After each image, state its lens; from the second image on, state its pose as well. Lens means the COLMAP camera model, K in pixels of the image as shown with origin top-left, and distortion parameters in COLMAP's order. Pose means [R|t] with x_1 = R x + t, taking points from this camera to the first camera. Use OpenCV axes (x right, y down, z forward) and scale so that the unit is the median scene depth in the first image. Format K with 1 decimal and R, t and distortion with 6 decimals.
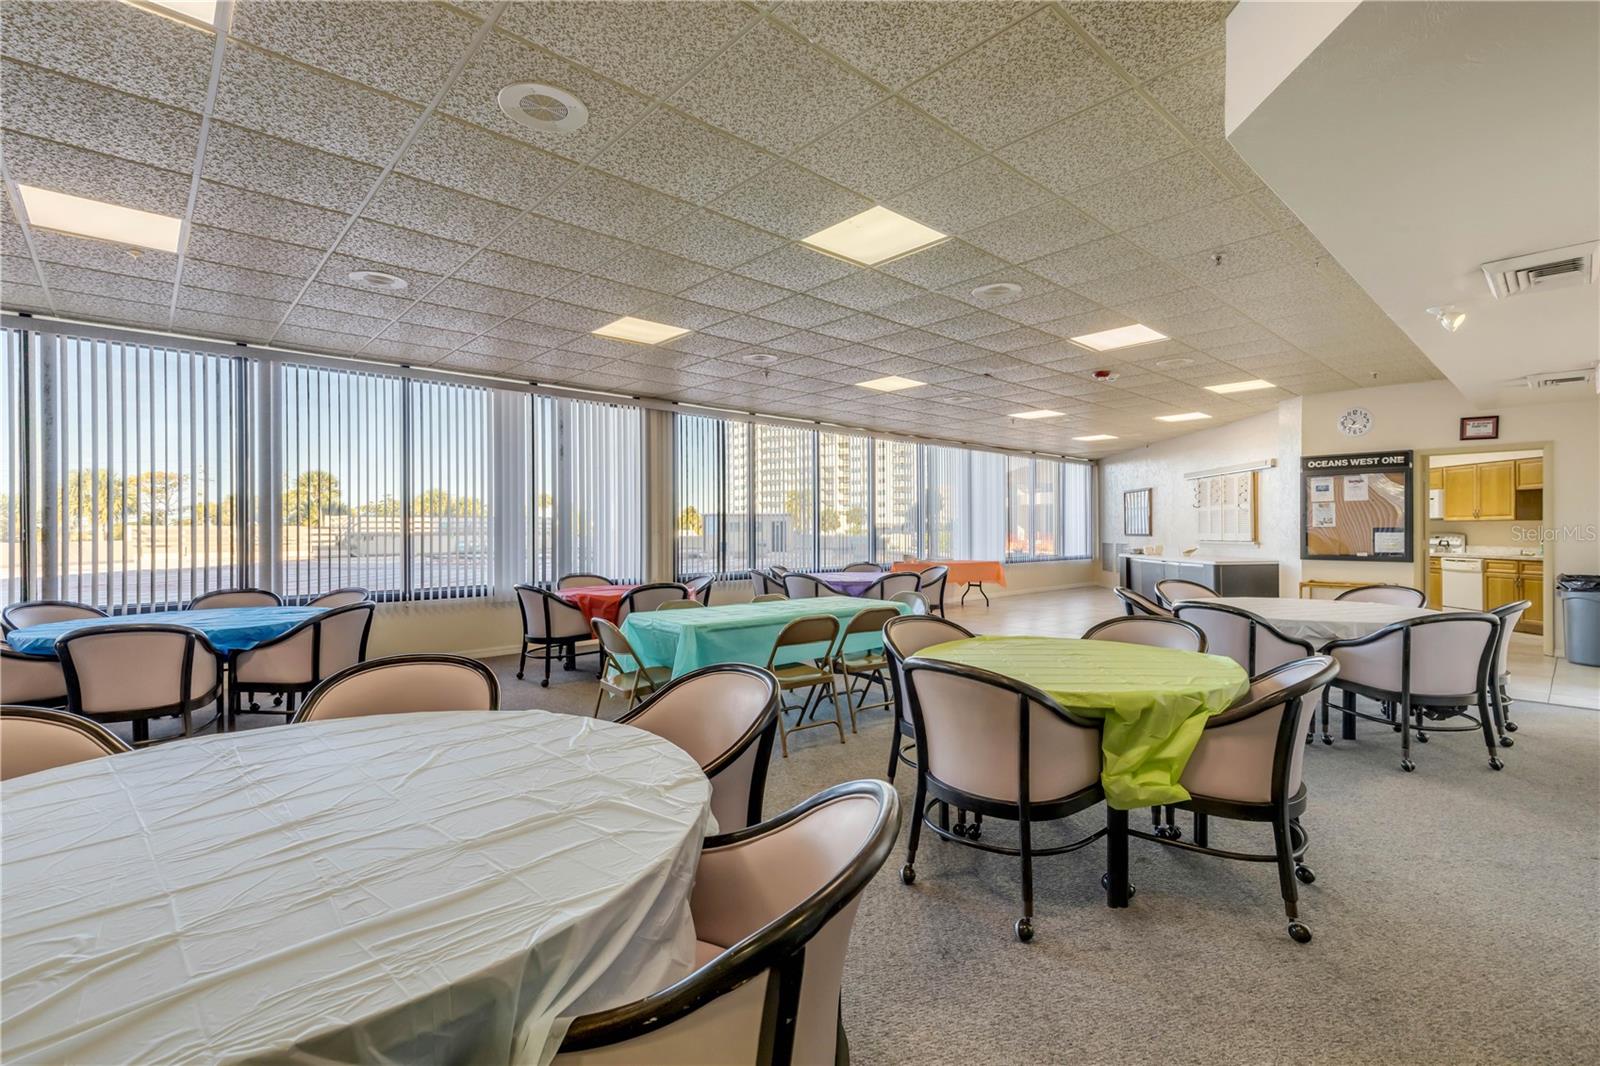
lens RADIAL K [[727.3, 0, 798.3], [0, 727.3, 534.9], [0, 0, 1]] dist [0.000195, -0.000408]
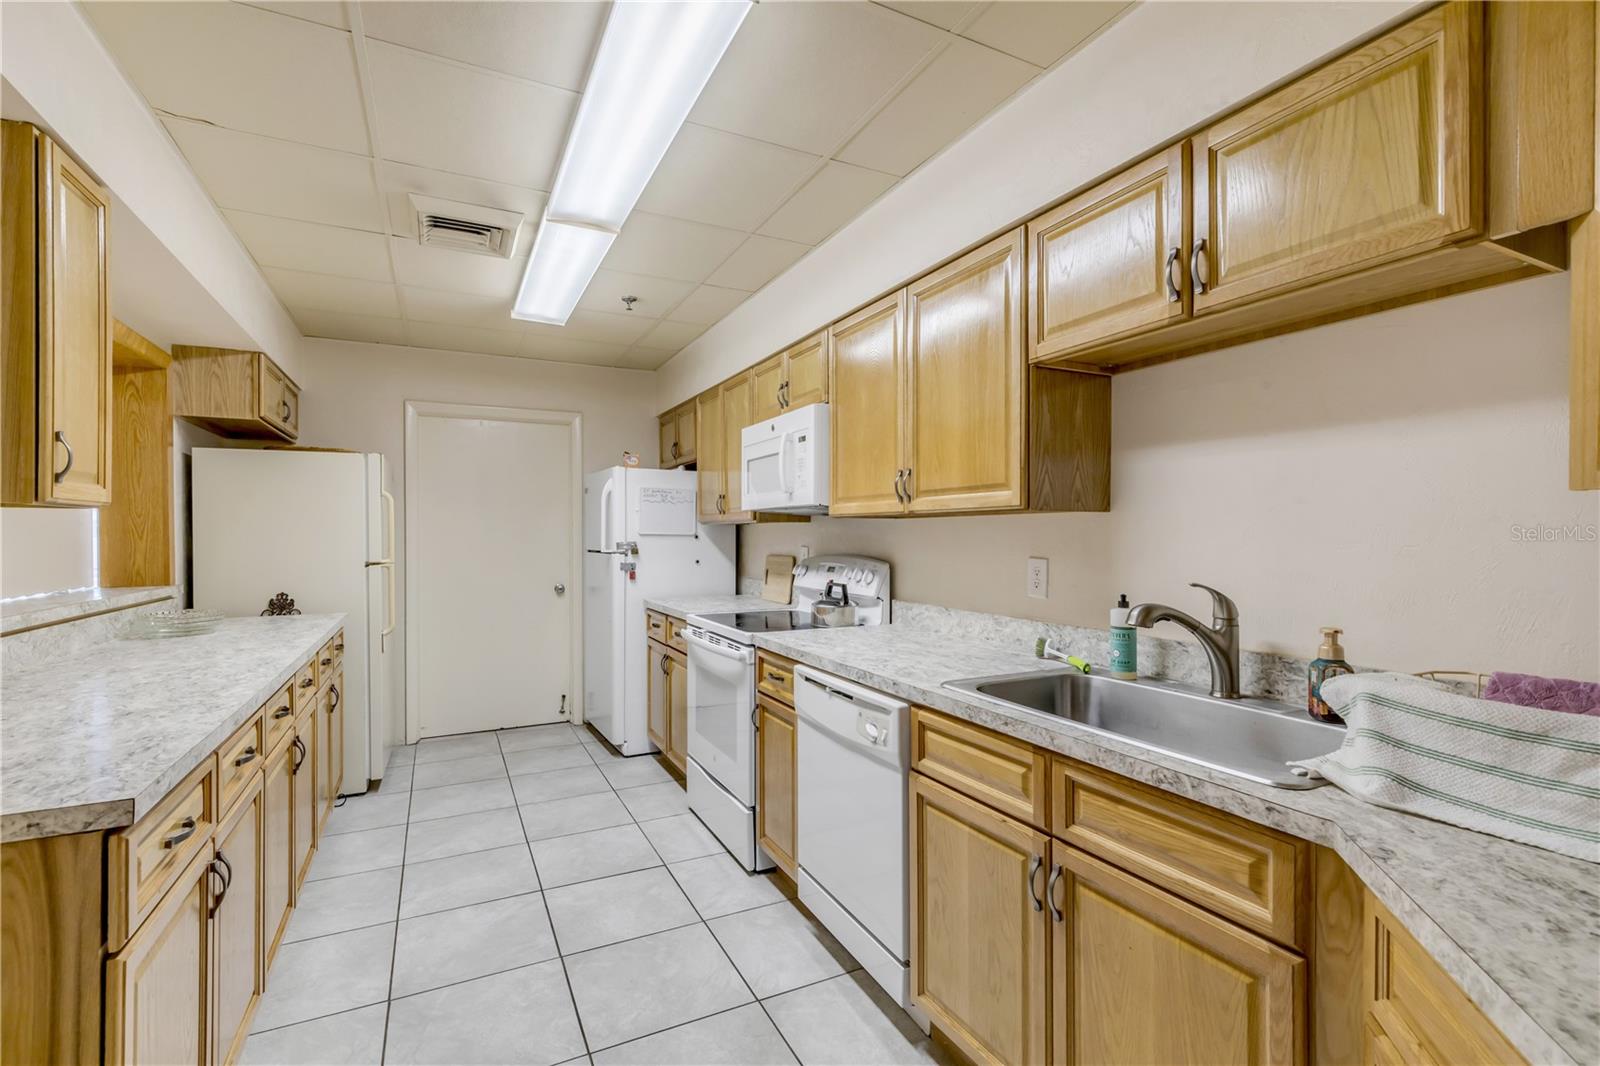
lens RADIAL K [[727.3, 0, 800.7], [0, 727.3, 529.0], [0, 0, 1]] dist [0.000195, -0.000408]
pose [[0.871425, 0.001345, 0.490526, 0.803186], [0.001575, 0.999983, -0.005540, -0.013575], [-0.490525, 0.005600, 0.871409, 0.824032]]
